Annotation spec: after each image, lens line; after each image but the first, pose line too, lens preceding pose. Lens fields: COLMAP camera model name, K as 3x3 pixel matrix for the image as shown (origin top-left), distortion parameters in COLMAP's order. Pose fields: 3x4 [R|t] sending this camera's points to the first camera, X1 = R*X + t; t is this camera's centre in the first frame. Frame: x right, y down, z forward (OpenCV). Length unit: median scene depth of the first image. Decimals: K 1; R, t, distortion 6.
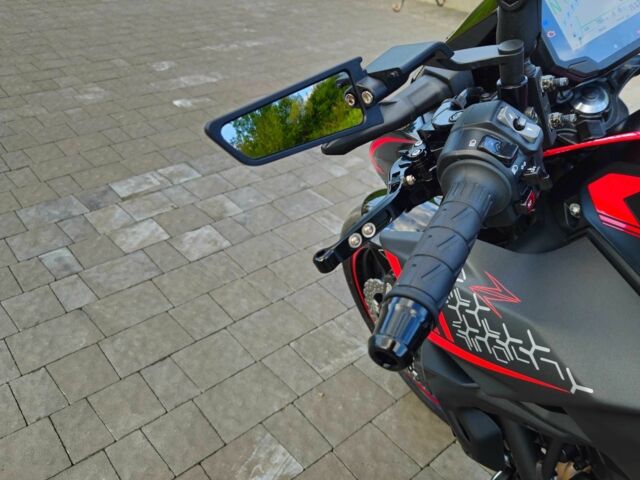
lens RADIAL K [[540.2, 0, 318.2], [0, 540.2, 239.4], [0, 0, 1]] dist [0.037514, 0.001438]
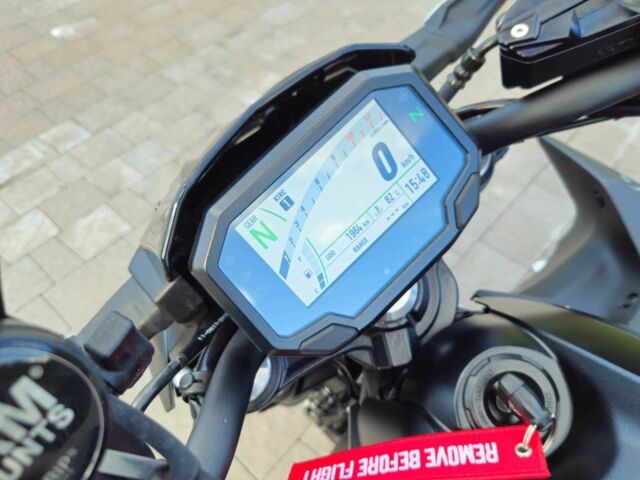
lens RADIAL K [[558.9, 0, 321.5], [0, 558.9, 239.2], [0, 0, 1]] dist [0.005166, -0.002612]
pose [[0.983525, -0.178264, 0.029999, 0.092602], [0.167347, 0.960620, 0.221819, -0.103549], [-0.068360, -0.213145, 0.974626, 0.092209]]
